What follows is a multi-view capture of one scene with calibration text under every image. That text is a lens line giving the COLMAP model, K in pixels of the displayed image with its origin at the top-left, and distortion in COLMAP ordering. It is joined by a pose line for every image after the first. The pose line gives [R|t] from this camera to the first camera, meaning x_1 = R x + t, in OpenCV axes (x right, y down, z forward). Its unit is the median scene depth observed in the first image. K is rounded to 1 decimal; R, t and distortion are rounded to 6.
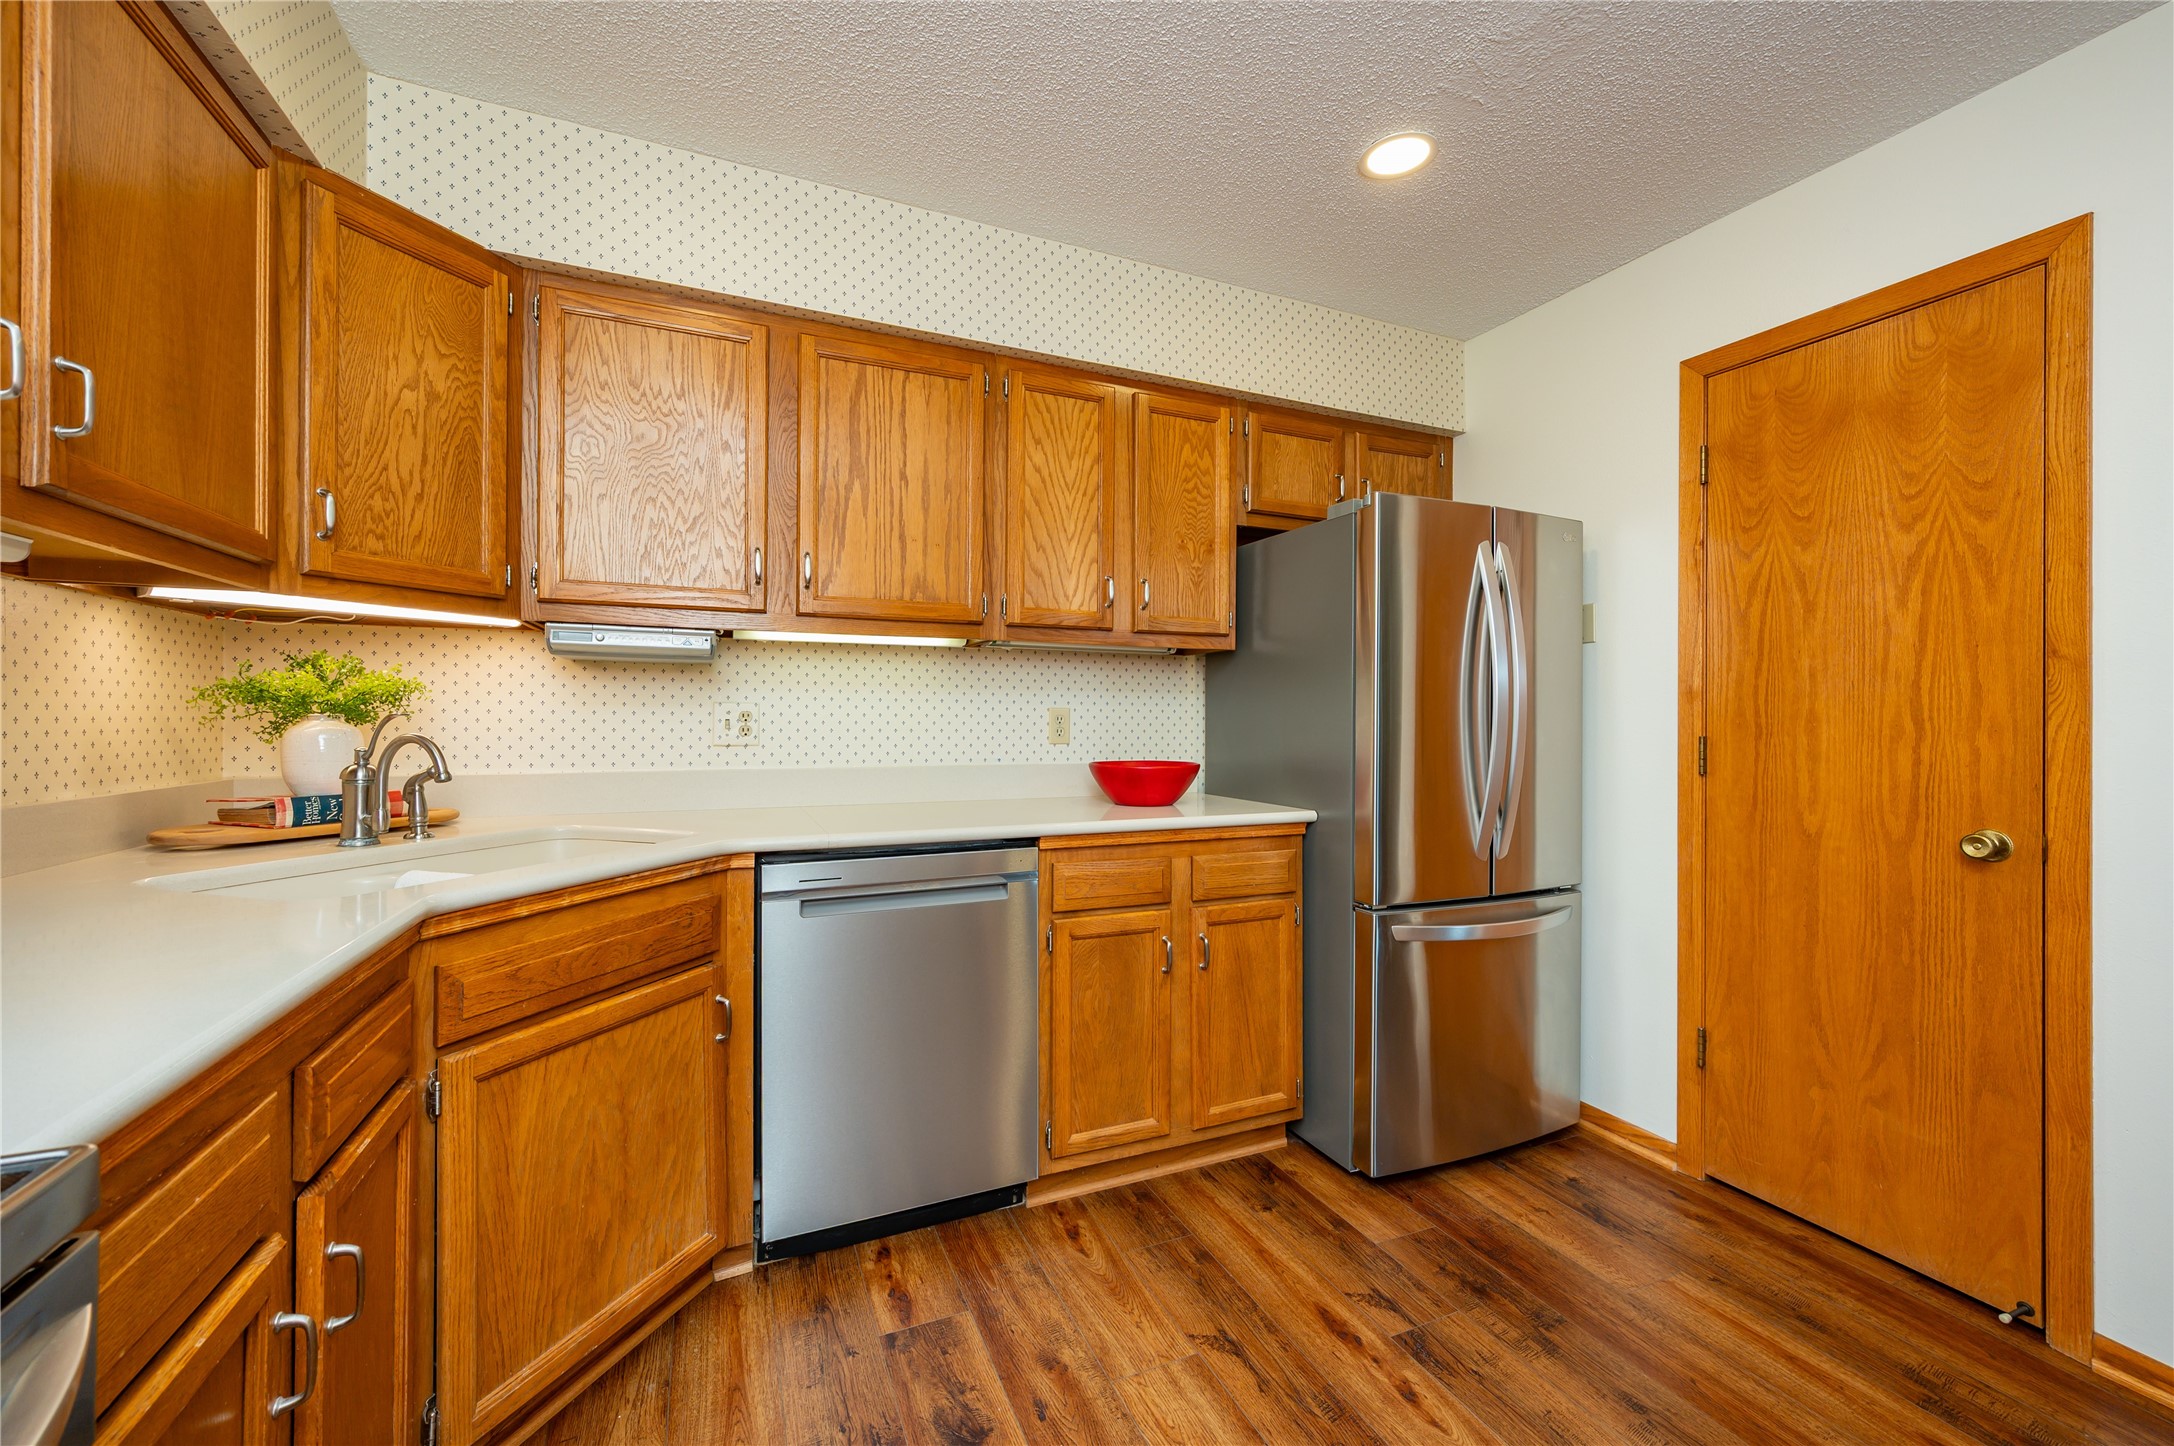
lens RADIAL K [[857.8, 0, 1093.8], [0, 857.8, 717.1], [0, 0, 1]] dist [0.000717, -0.000199]
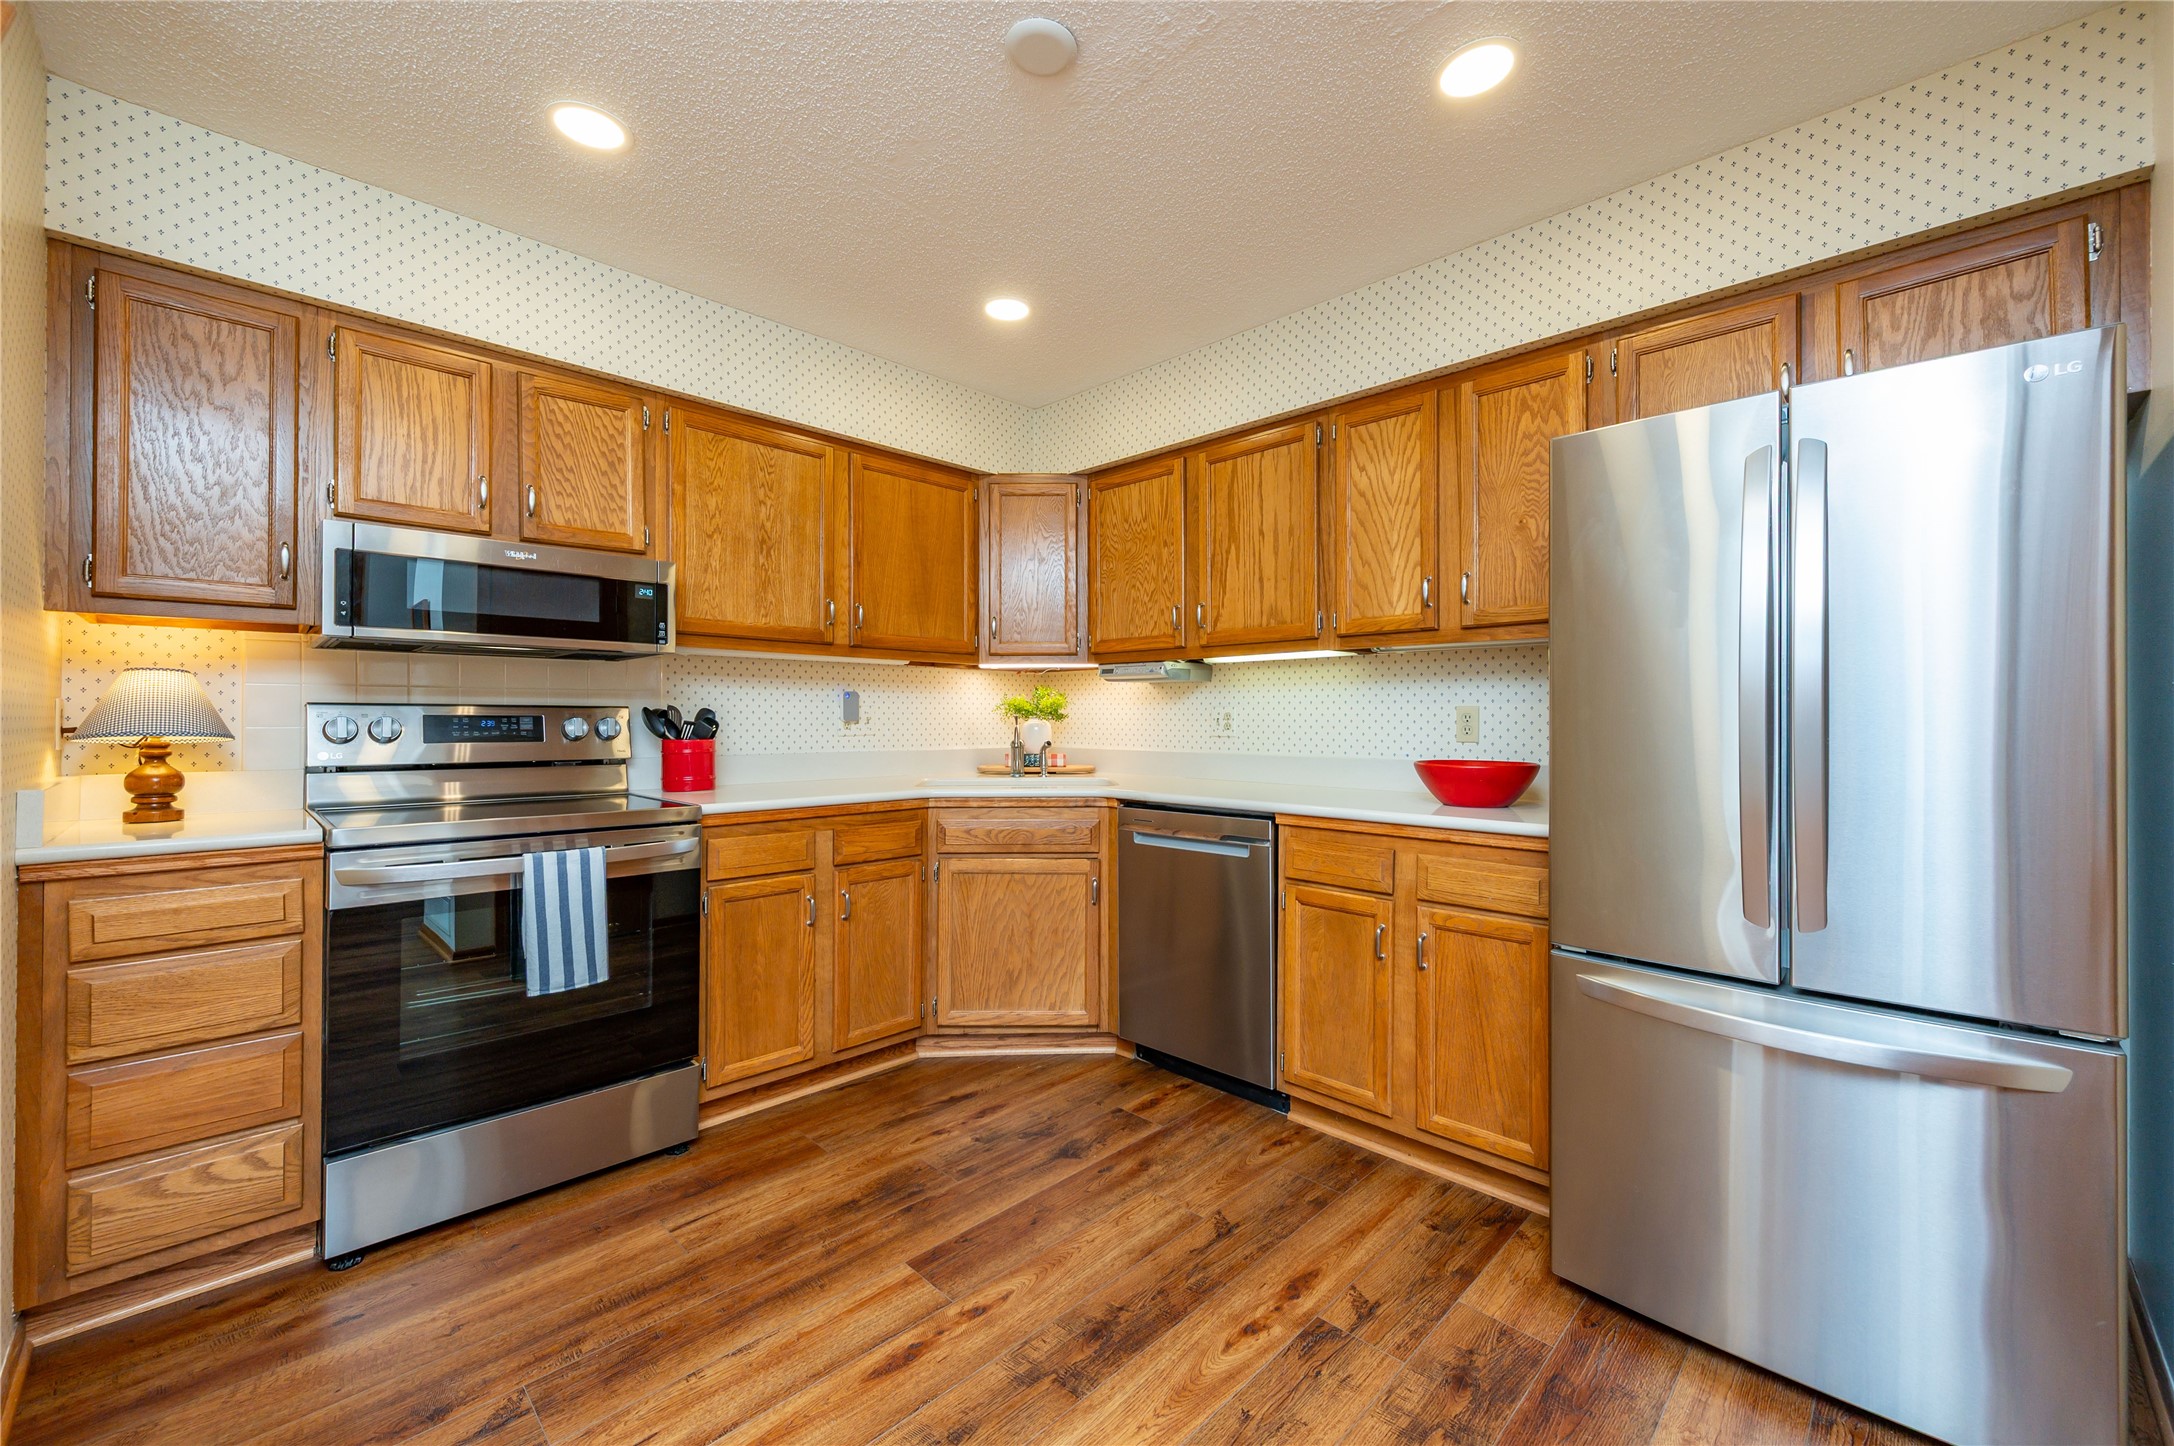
lens RADIAL K [[857.8, 0, 1088.7], [0, 857.8, 716.8], [0, 0, 1]] dist [0.000717, -0.000199]
pose [[0.369163, -0.004235, -0.929355, 0.895063], [0.002325, 0.999991, -0.003634, 0.005307], [0.929362, -0.000819, 0.369169, 0.272203]]
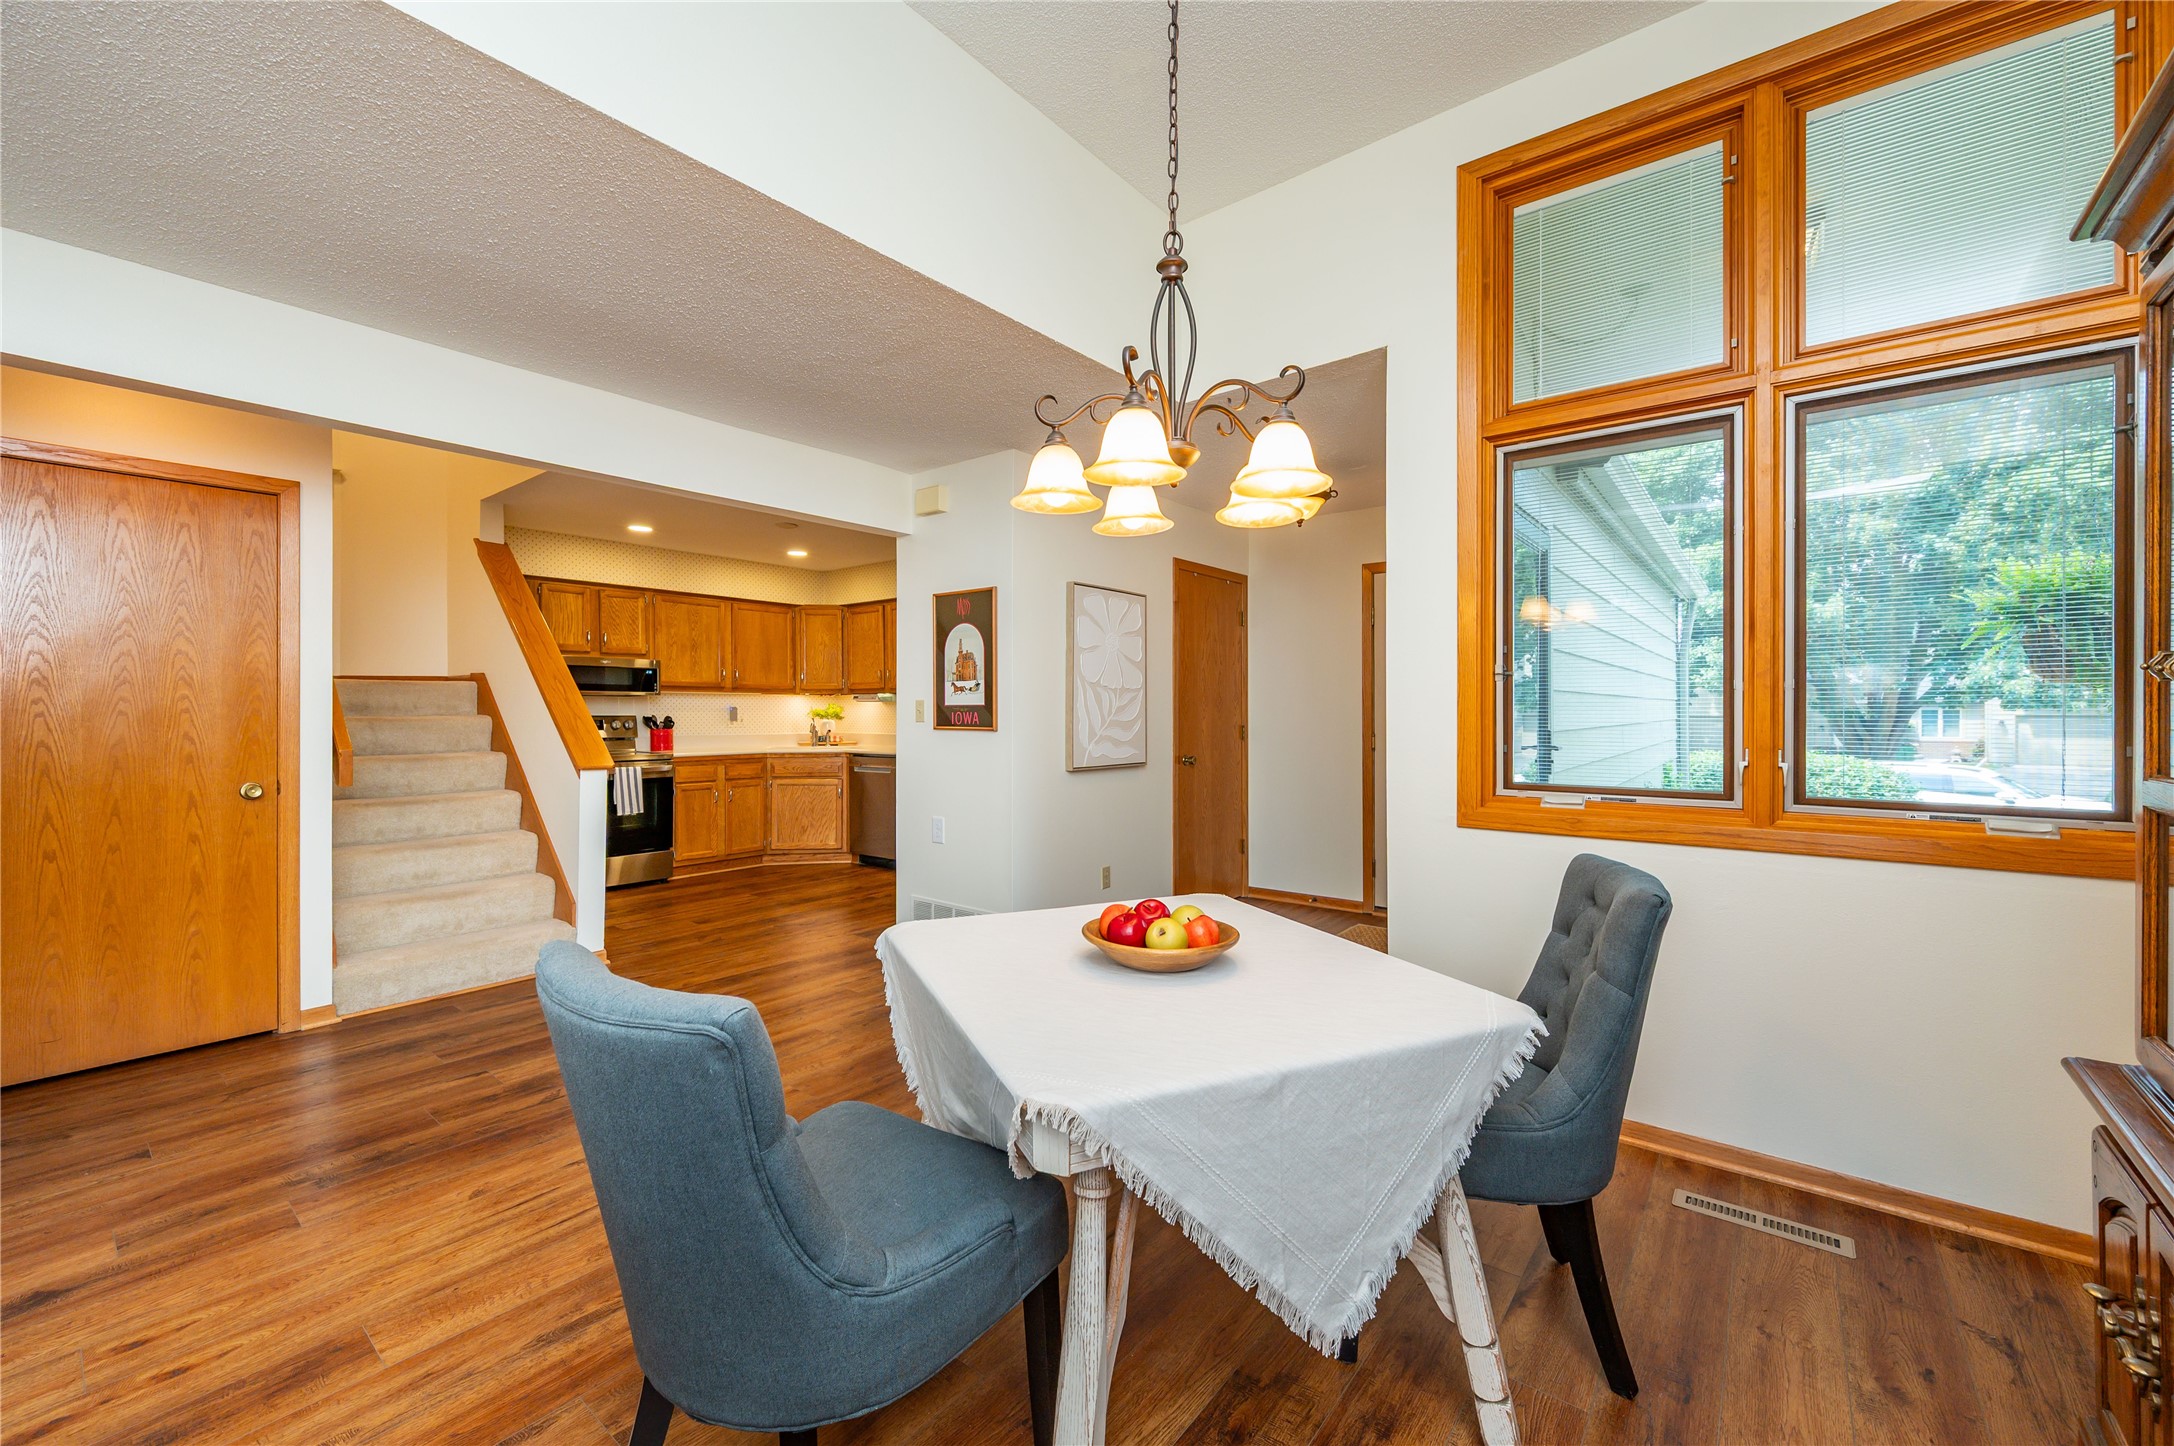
lens RADIAL K [[857.8, 0, 1093.3], [0, 857.8, 709.9], [0, 0, 1]] dist [0.000717, -0.000199]
pose [[0.476371, -0.005852, -0.879225, 2.840159], [0.007797, 0.999967, -0.002431, -0.015015], [0.879210, -0.005697, 0.476401, 0.092737]]
